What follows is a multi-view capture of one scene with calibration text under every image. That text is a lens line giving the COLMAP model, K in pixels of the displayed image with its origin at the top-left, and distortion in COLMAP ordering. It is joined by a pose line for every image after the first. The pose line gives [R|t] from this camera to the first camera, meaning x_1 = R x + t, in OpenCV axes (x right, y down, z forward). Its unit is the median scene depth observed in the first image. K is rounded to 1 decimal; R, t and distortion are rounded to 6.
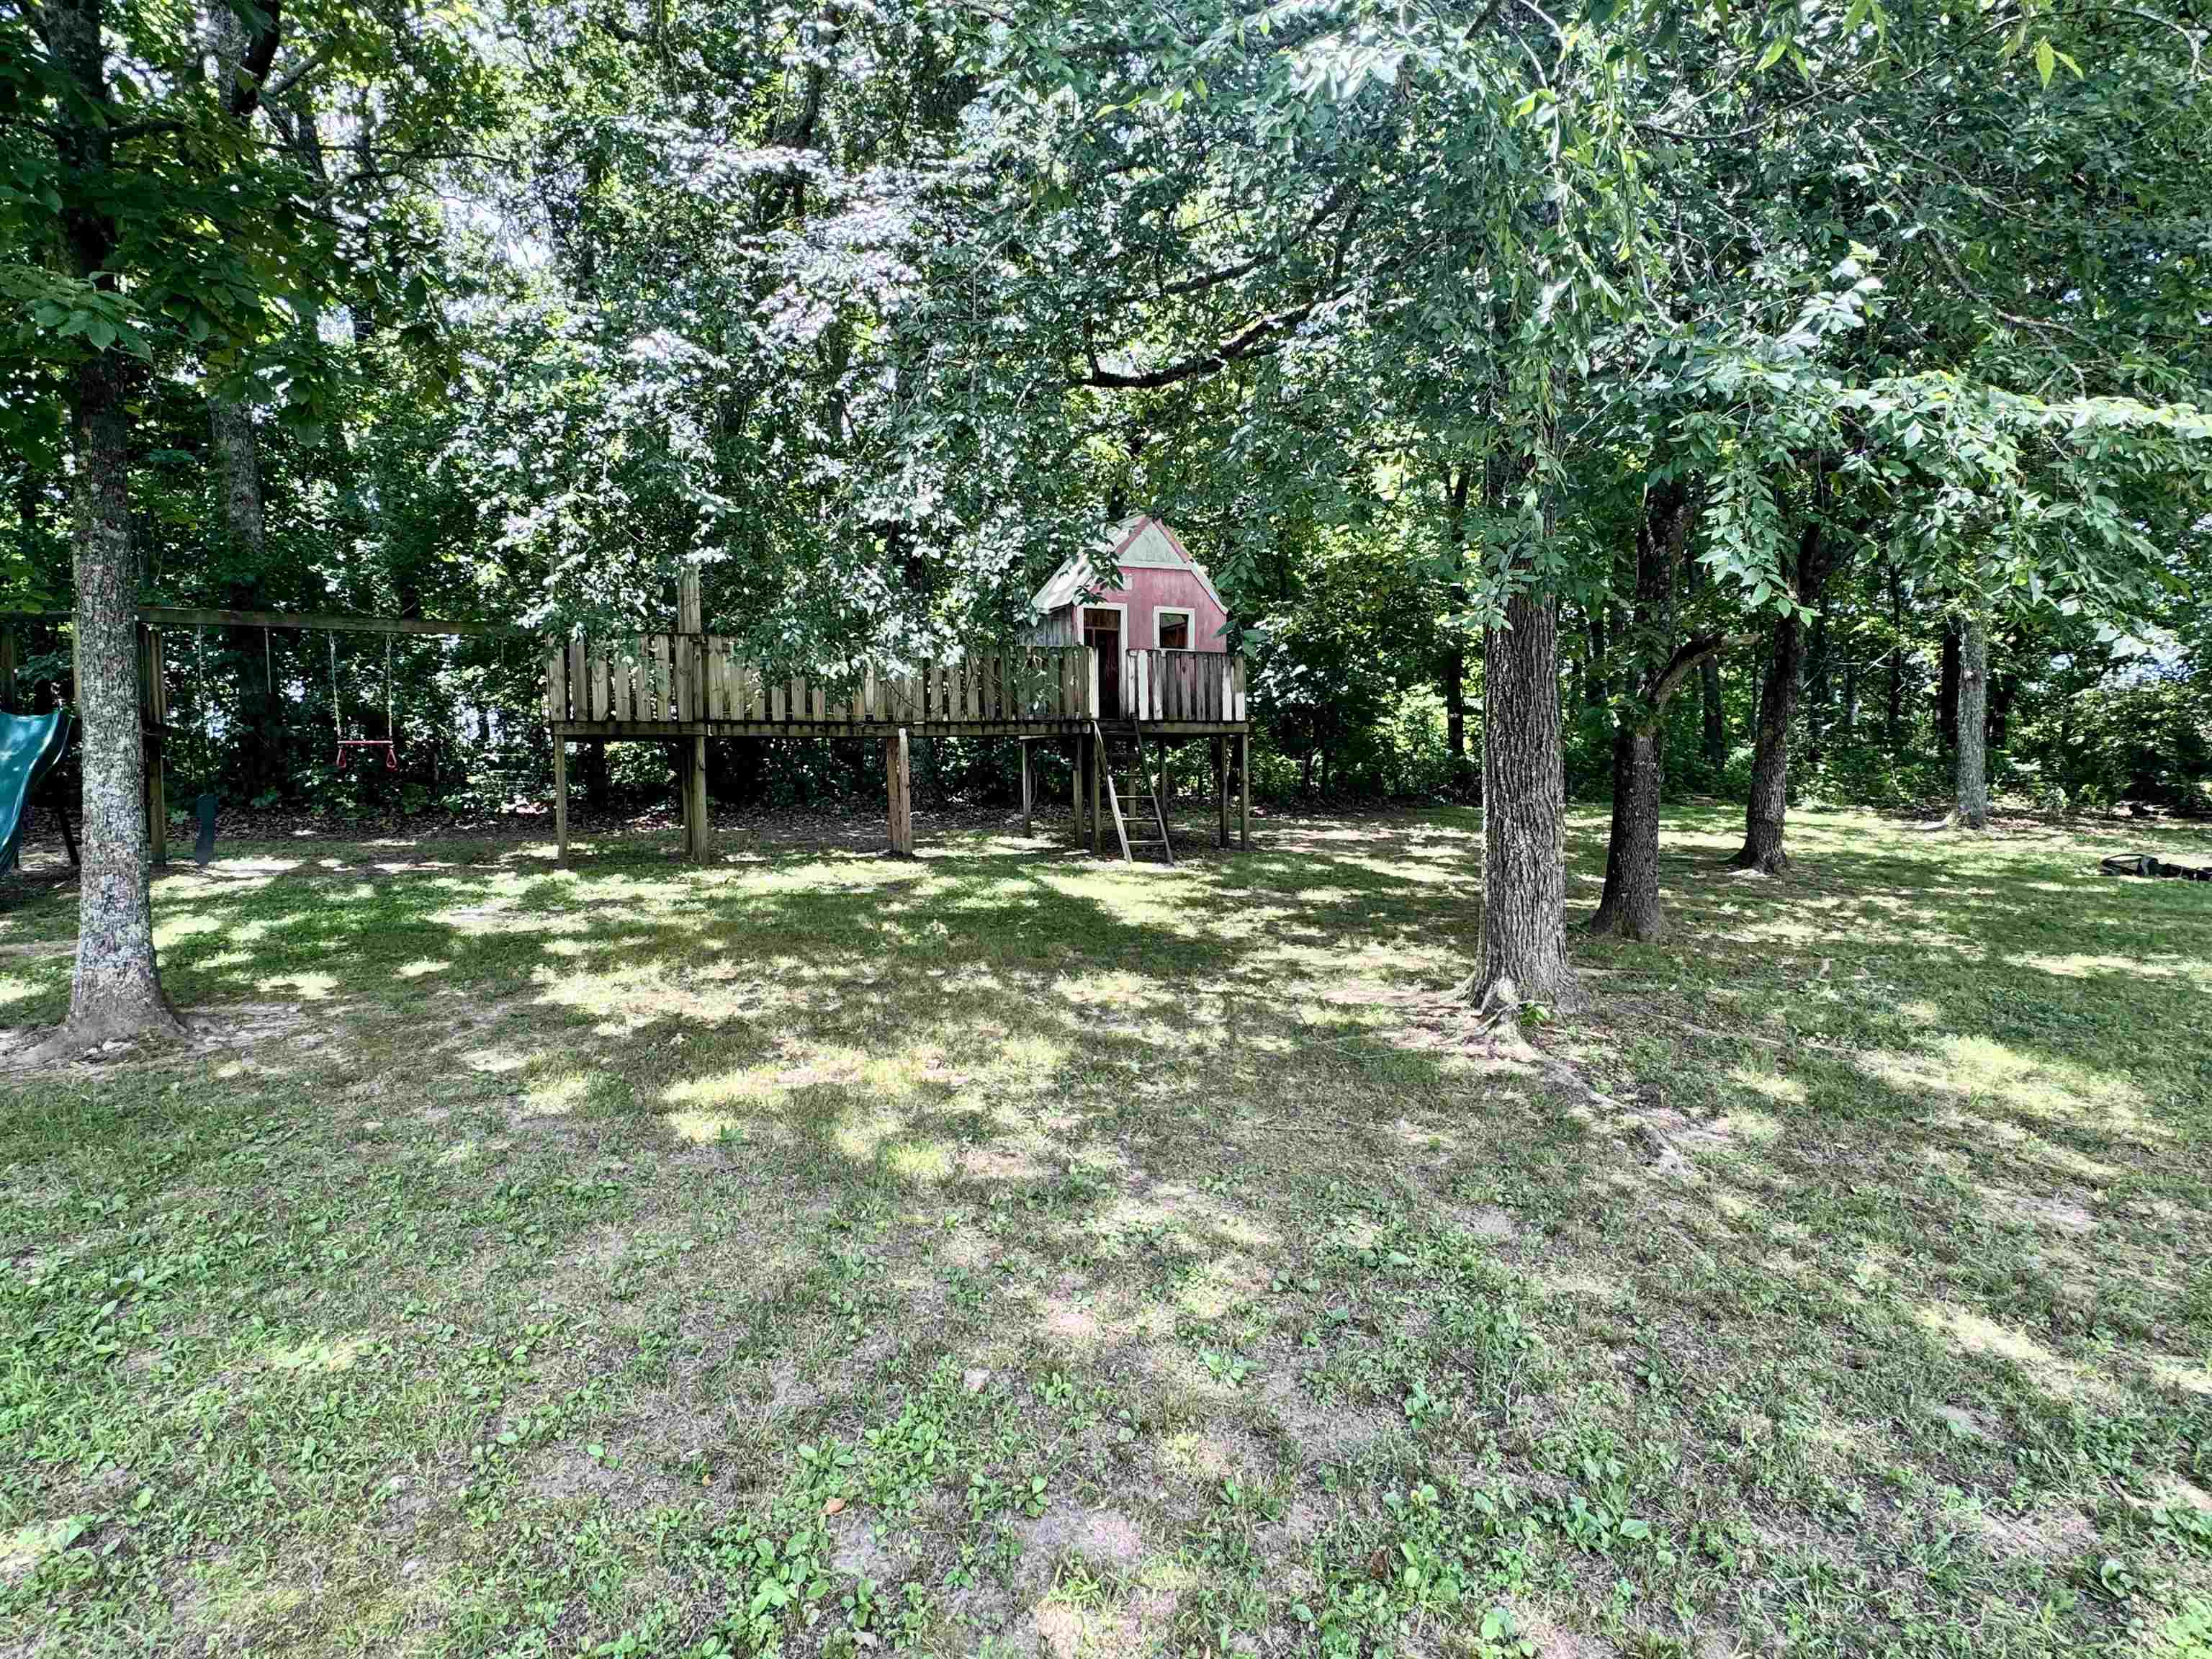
lens RADIAL K [[1099.7, 0, 1109.5], [0, 1099.7, 828.3], [0, 0, 1]] dist [-0.005358, 0.001293]
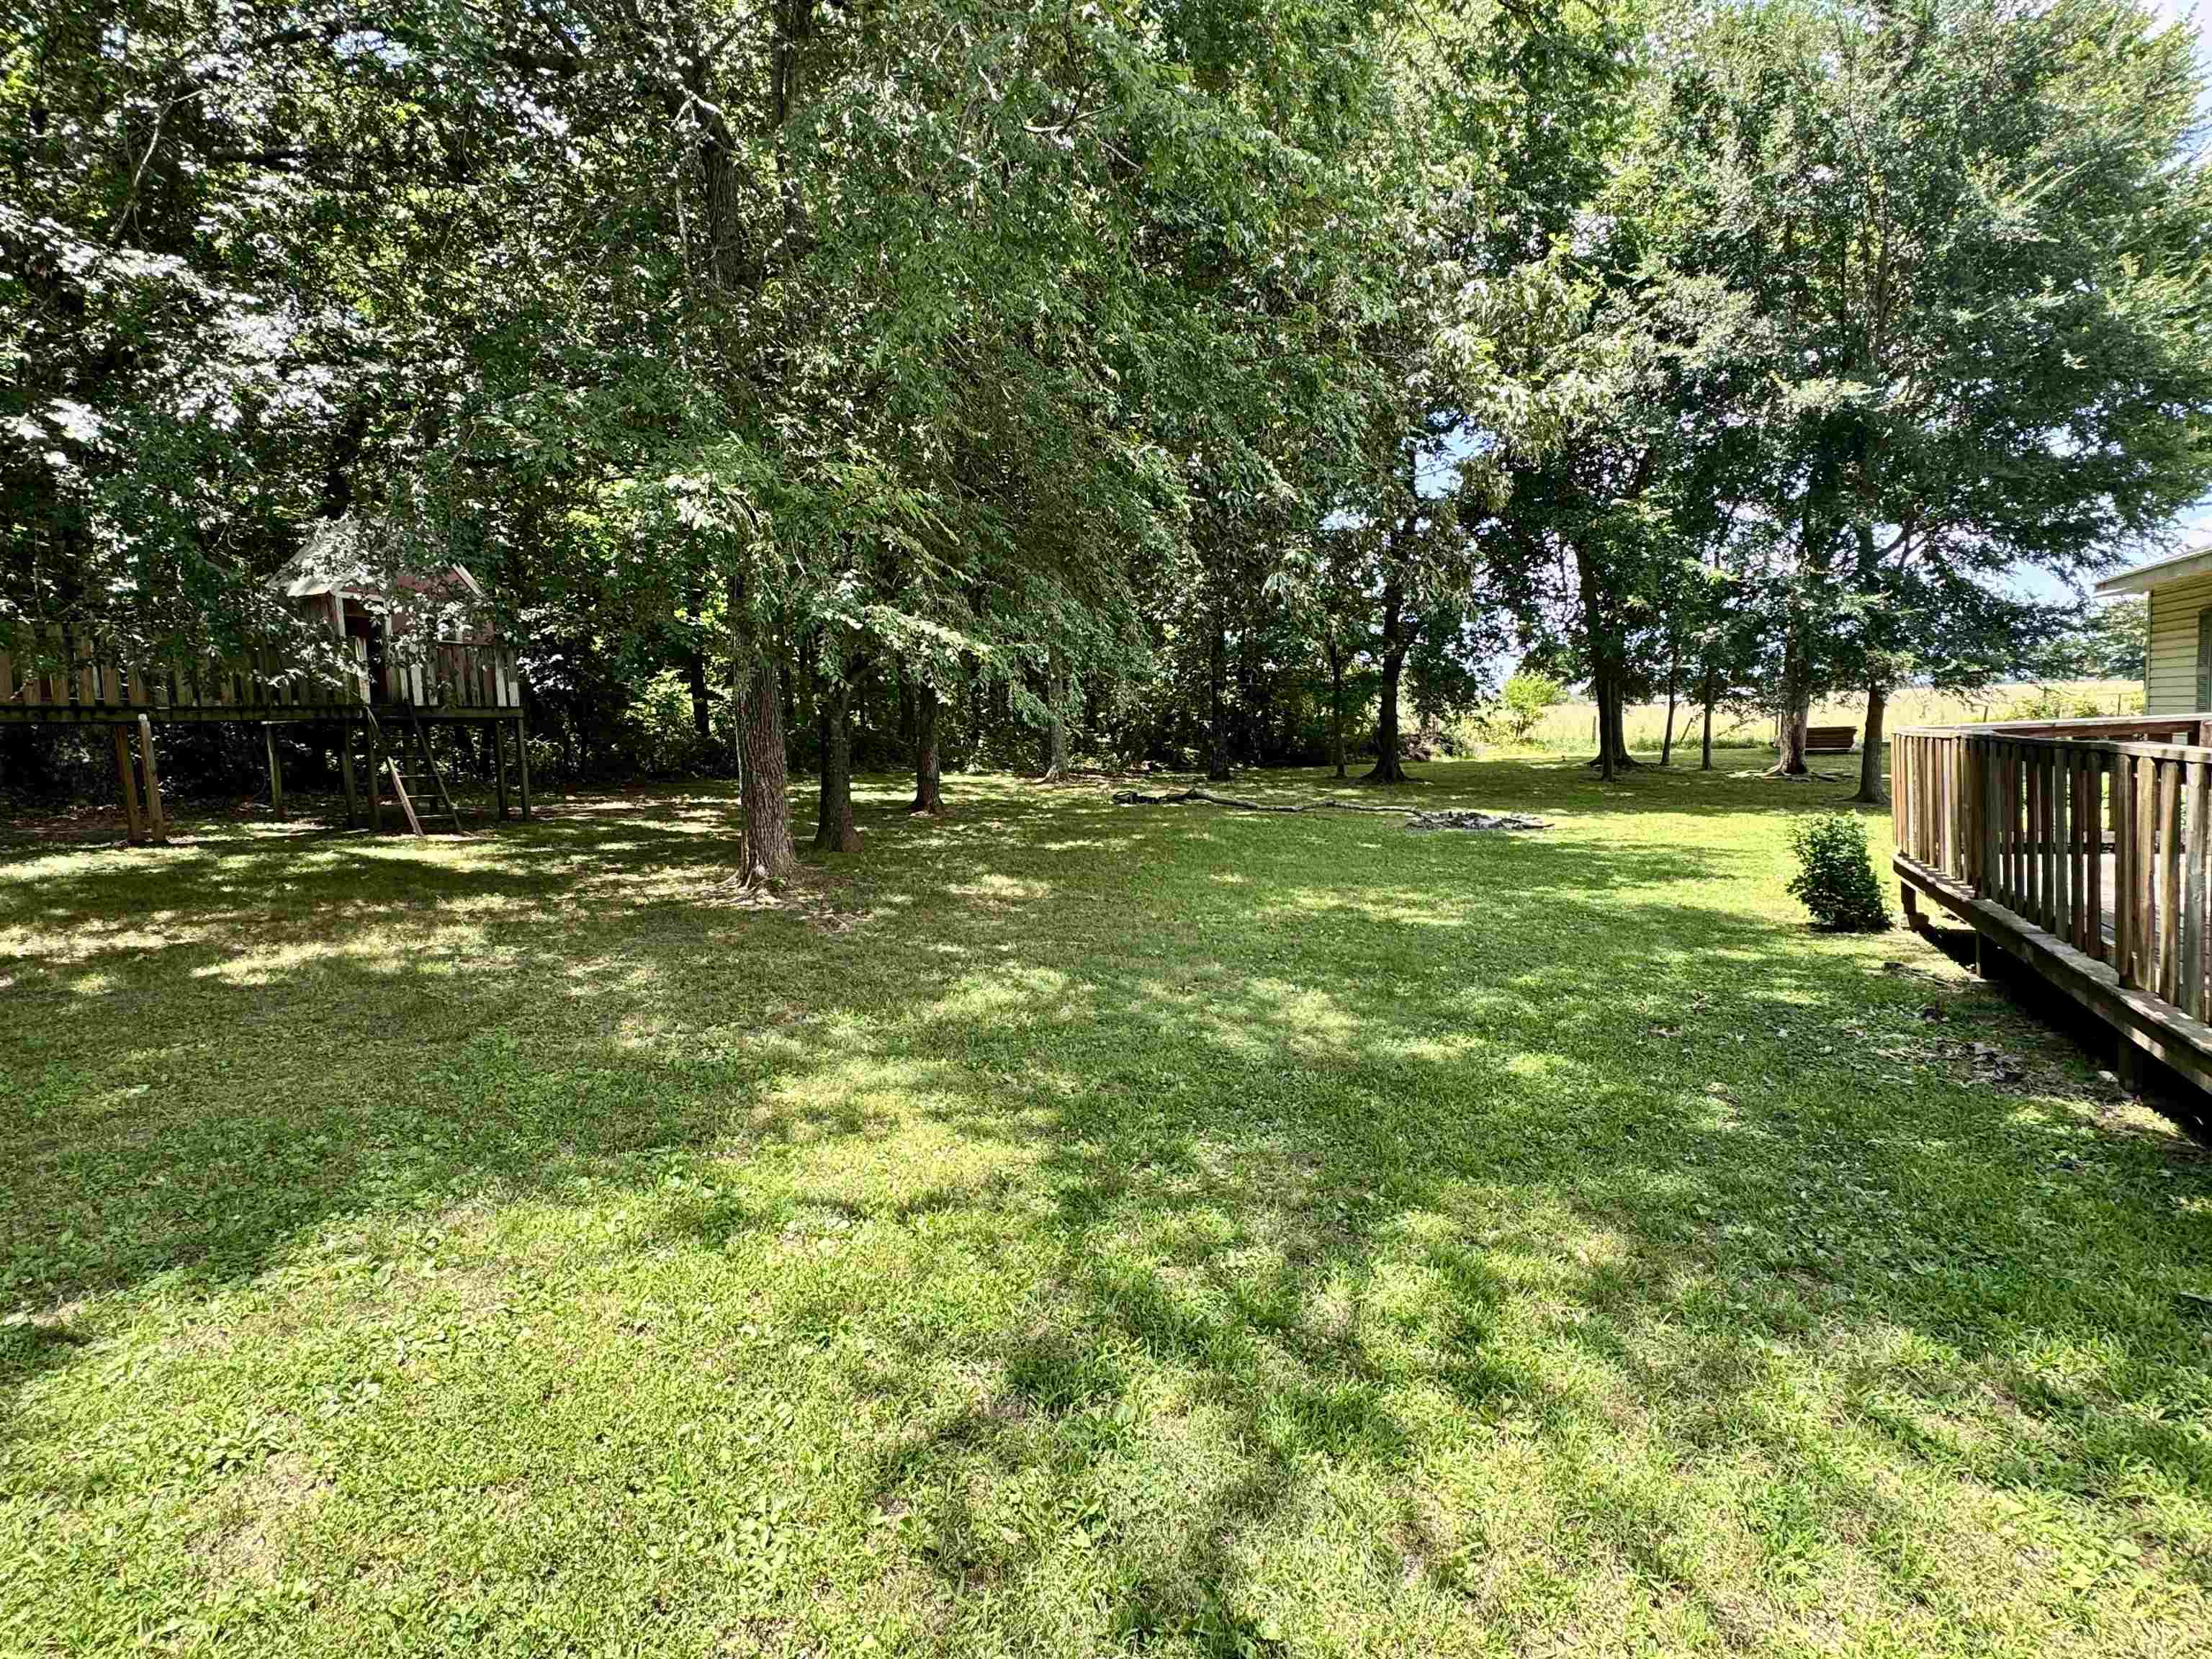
lens RADIAL K [[1099.7, 0, 1110.1], [0, 1099.7, 826.4], [0, 0, 1]] dist [-0.005358, 0.001293]
pose [[0.787266, -0.061134, 0.613575, -0.180322], [0.051915, 0.998112, 0.032837, 0.034969], [-0.614424, 0.006002, 0.788953, -0.480089]]
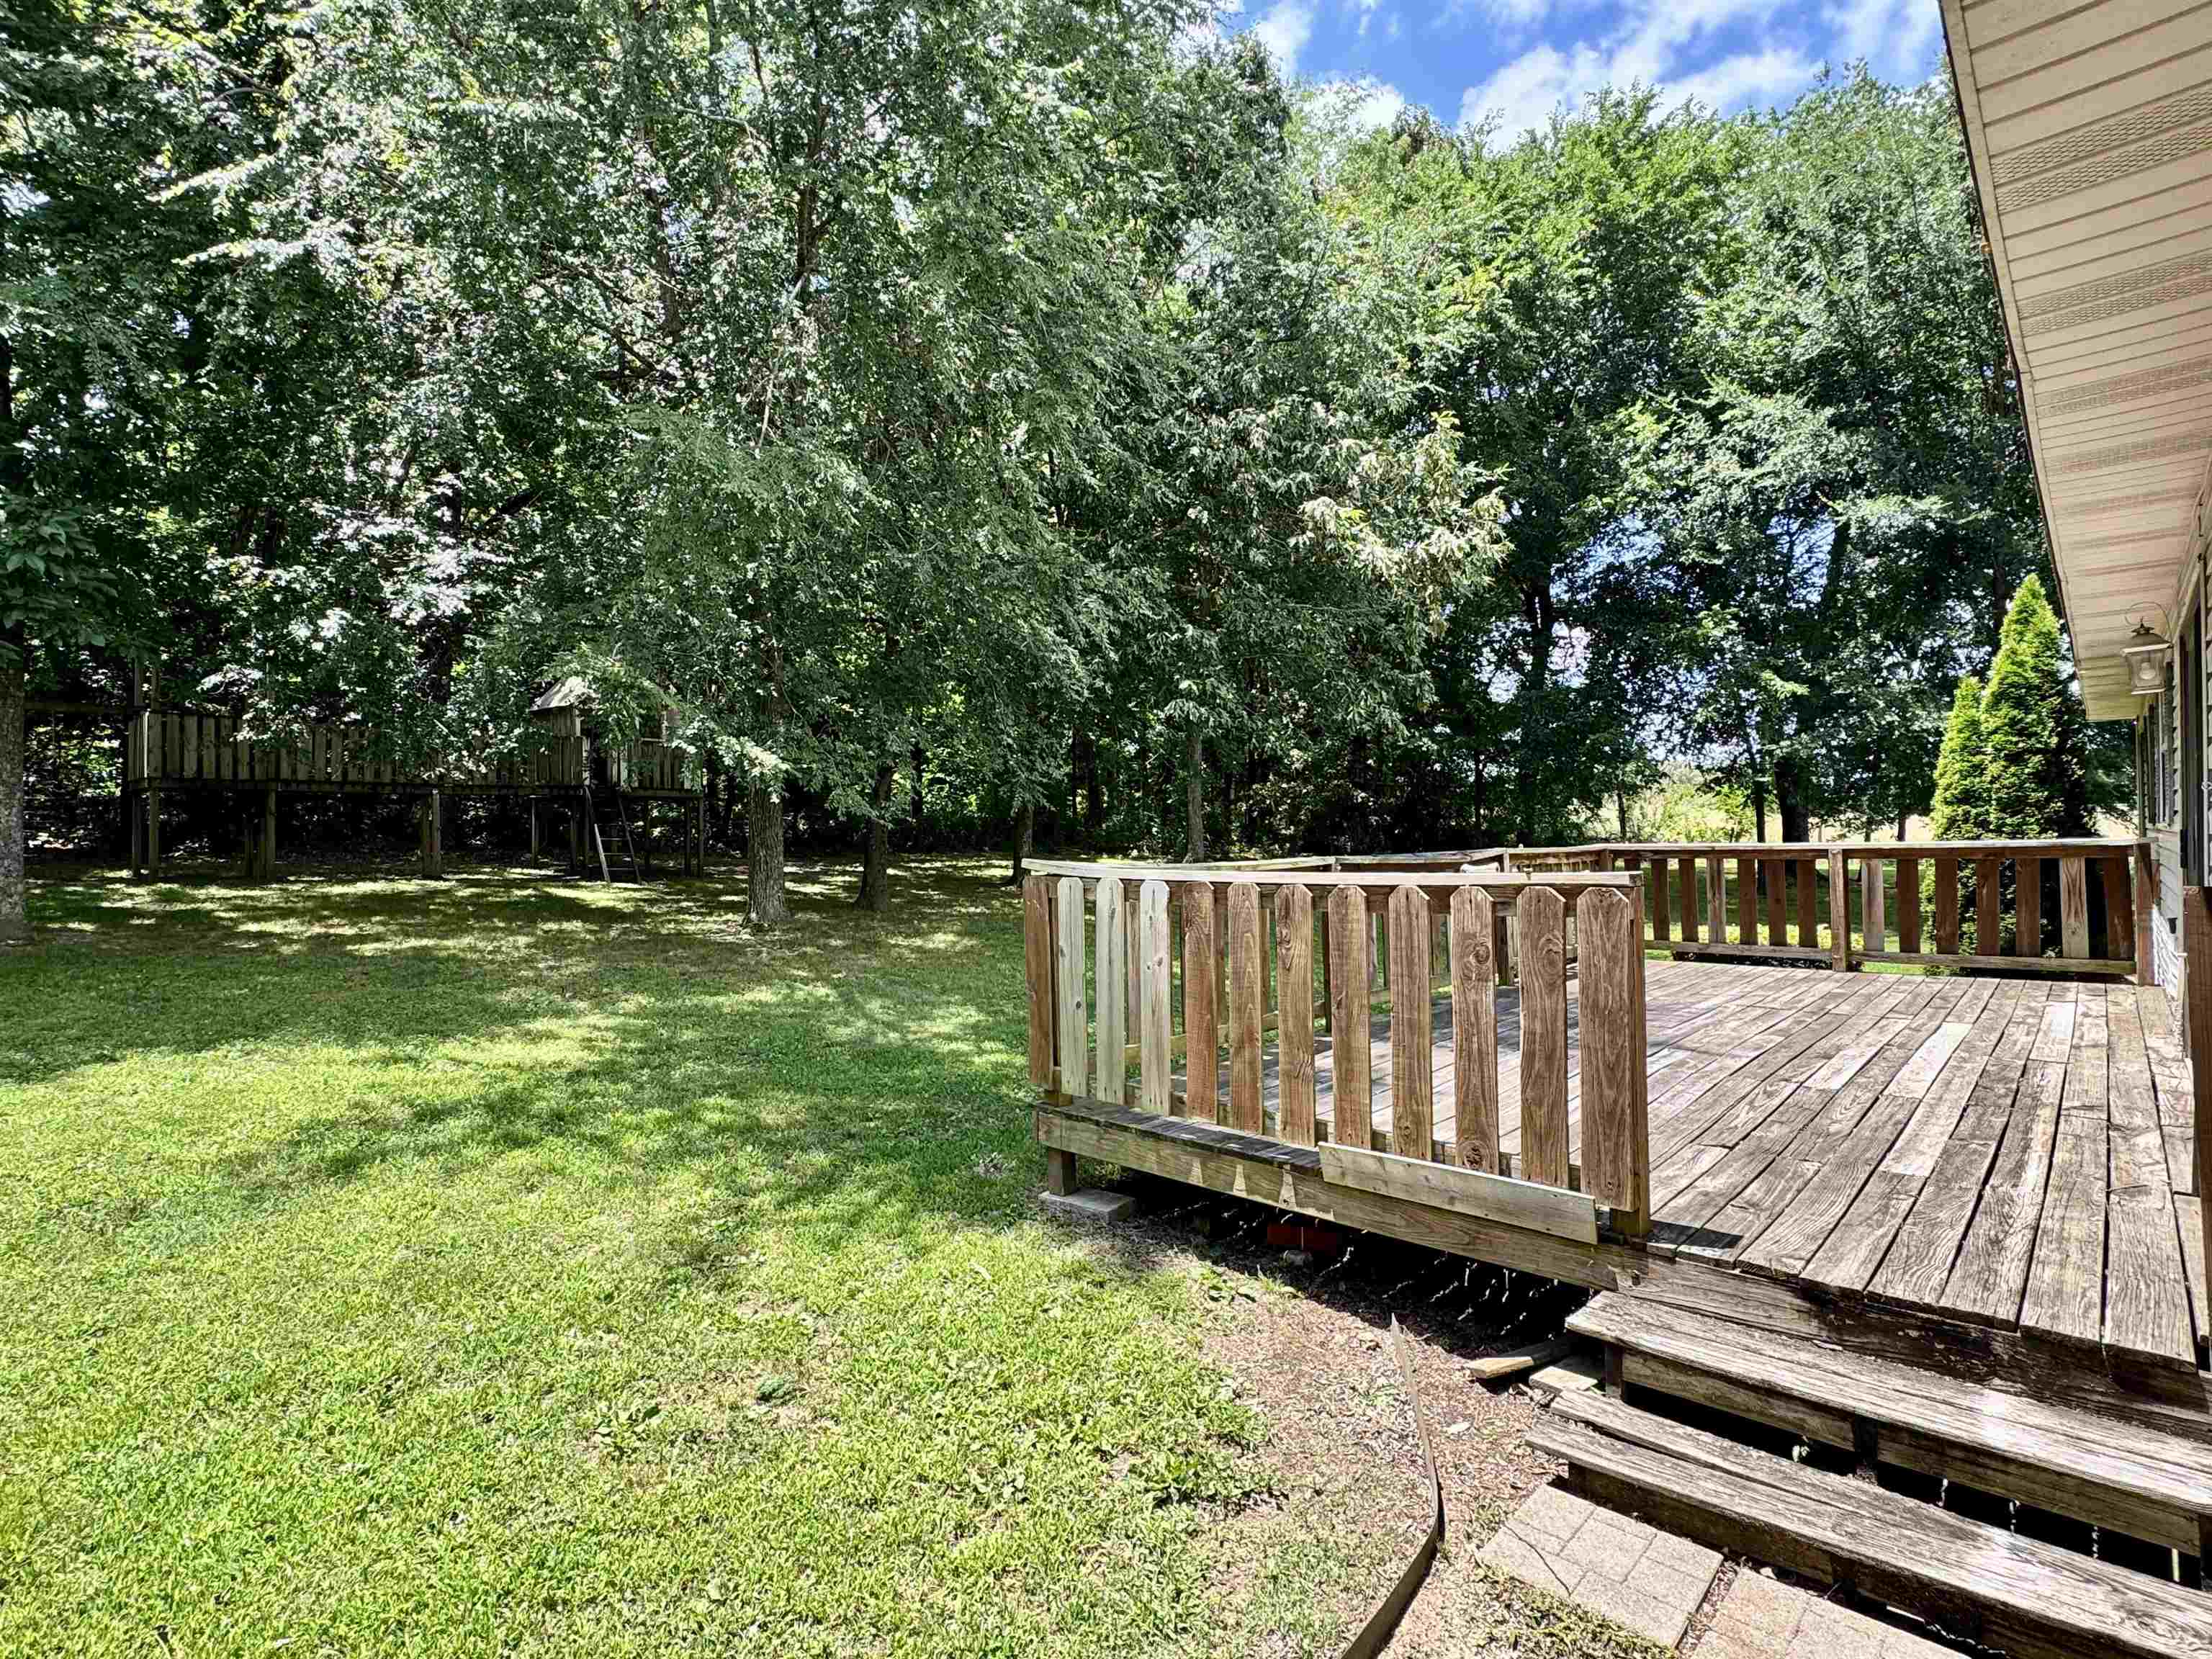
lens RADIAL K [[1099.7, 0, 1123.5], [0, 1099.7, 828.4], [0, 0, 1]] dist [-0.005358, 0.001293]
pose [[0.921710, 0.017254, 0.387496, 0.126438], [0.003602, 0.998586, -0.053031, 0.061932], [-0.387863, 0.050275, 0.920345, -1.041951]]
